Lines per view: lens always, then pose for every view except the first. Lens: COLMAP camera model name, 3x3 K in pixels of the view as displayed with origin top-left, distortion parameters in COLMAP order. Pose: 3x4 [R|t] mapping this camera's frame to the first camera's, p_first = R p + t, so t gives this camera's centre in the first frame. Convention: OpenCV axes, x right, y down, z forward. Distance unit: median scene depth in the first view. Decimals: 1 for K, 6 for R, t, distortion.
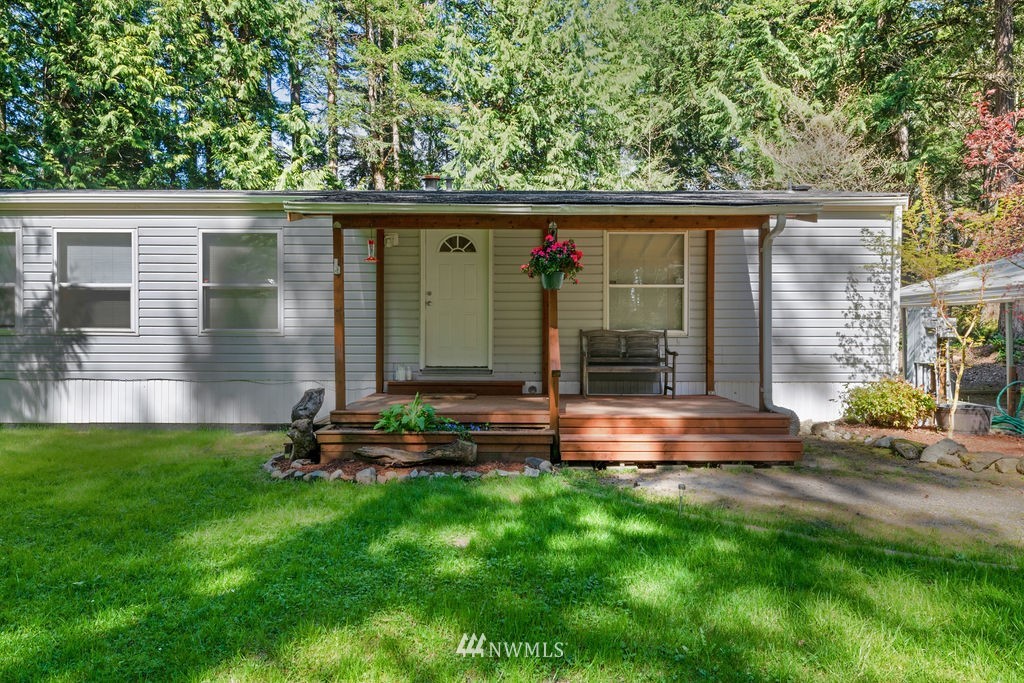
lens RADIAL K [[579.2, 0, 512.3], [0, 579.2, 345.5], [0, 0, 1]] dist [0.005032, 0.004232]
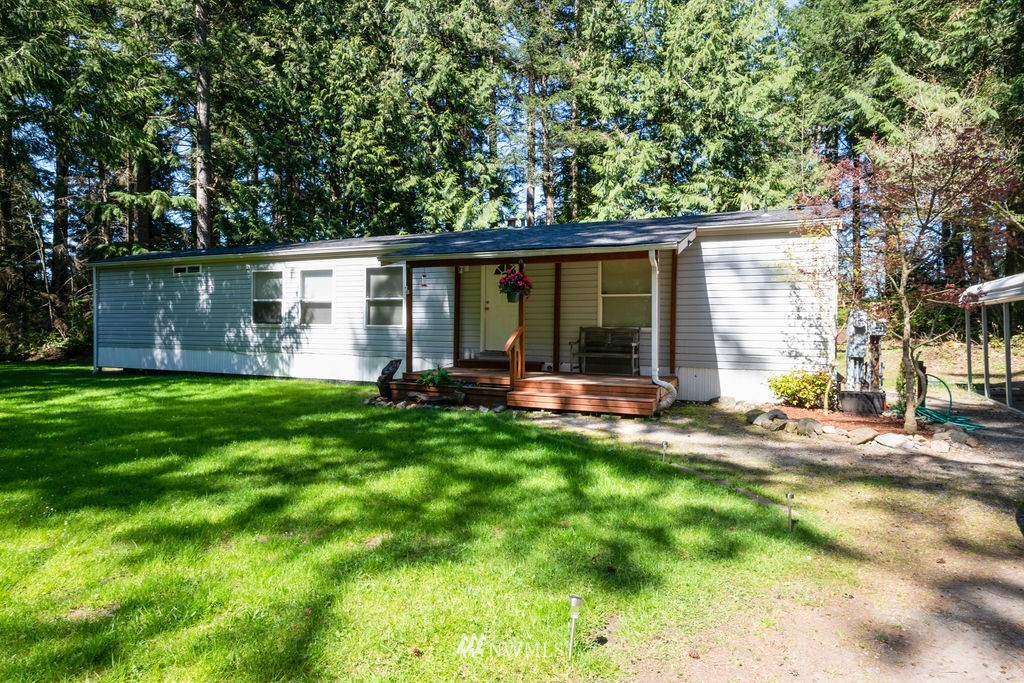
lens RADIAL K [[579.2, 0, 512.3], [0, 579.2, 345.5], [0, 0, 1]] dist [0.005032, 0.004232]
pose [[0.912054, 0.020295, -0.409567, 0.539962], [-0.016644, 0.999784, 0.012478, 0.003327], [0.409732, -0.004564, 0.912195, -0.354493]]
